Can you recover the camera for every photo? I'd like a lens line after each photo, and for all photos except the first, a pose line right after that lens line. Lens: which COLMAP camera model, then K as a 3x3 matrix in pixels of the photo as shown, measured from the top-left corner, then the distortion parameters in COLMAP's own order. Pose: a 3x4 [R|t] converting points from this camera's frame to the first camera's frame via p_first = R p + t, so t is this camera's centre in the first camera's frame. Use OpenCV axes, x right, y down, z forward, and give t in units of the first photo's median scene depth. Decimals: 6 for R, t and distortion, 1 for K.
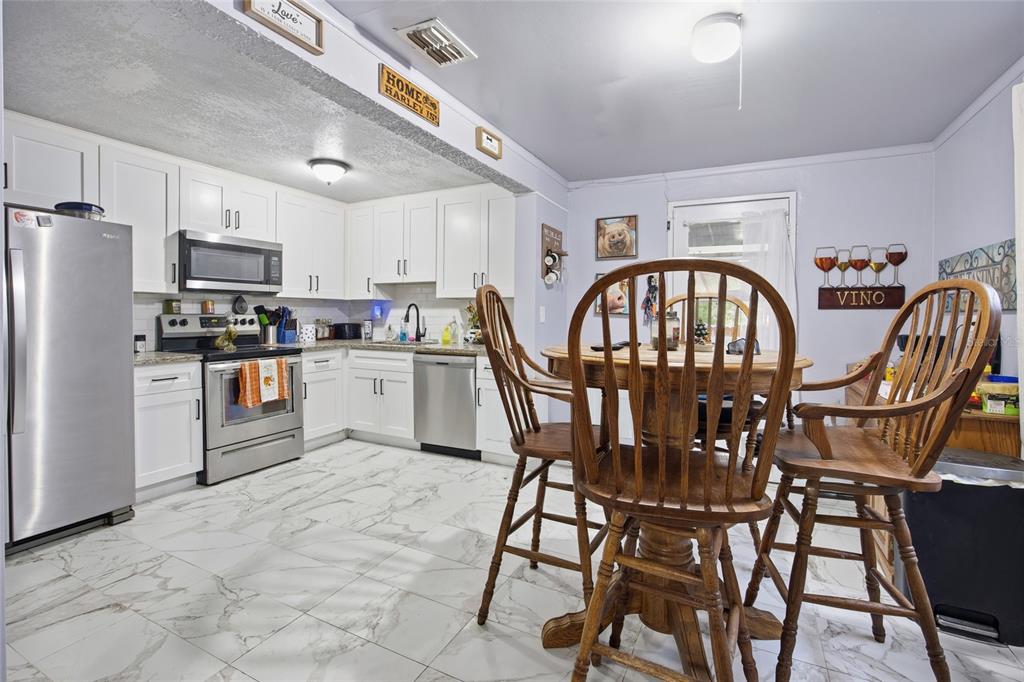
lens RADIAL K [[478.6, 0, 513.1], [0, 478.6, 317.9], [0, 0, 1]] dist [-0.010510, 0.000877]
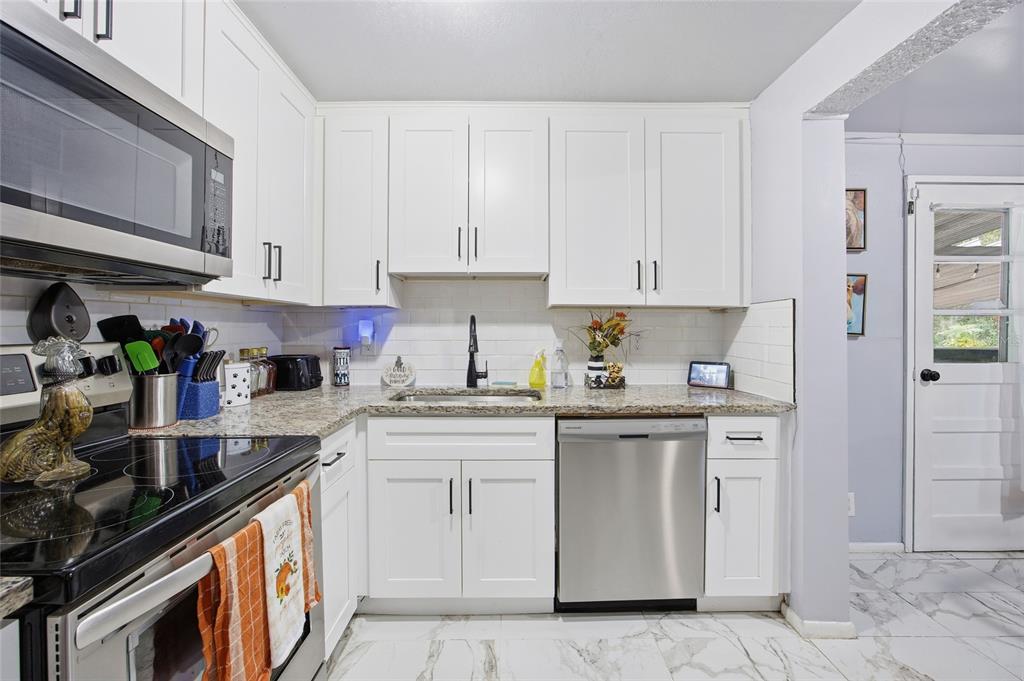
lens RADIAL K [[465.8, 0, 514.8], [0, 465.8, 332.3], [0, 0, 1]] dist [-0.017789, 0.000106]
pose [[0.883572, -0.006273, 0.468252, -0.449099], [0.006990, 0.999976, 0.000207, -0.012692], [-0.468242, 0.003091, 0.883595, 0.595064]]
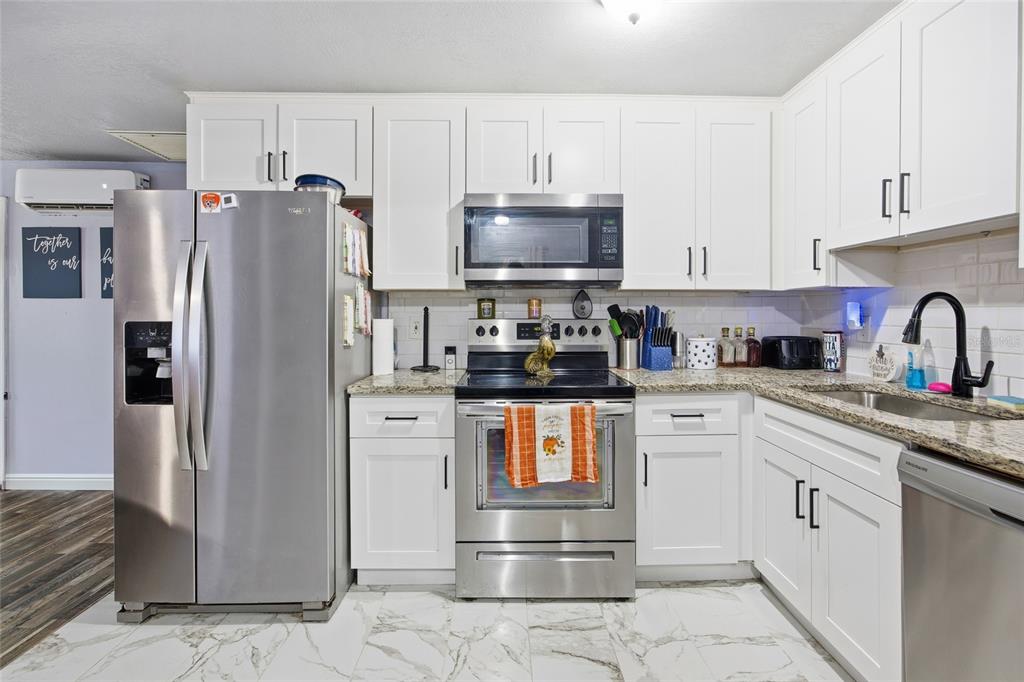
lens RADIAL K [[478.6, 0, 513.1], [0, 478.6, 317.9], [0, 0, 1]] dist [-0.010510, 0.000877]
pose [[0.478344, 0.007028, -0.878144, -0.052041], [-0.006255, 0.999970, 0.004596, -0.011415], [0.878150, 0.003294, 0.478374, 0.606515]]
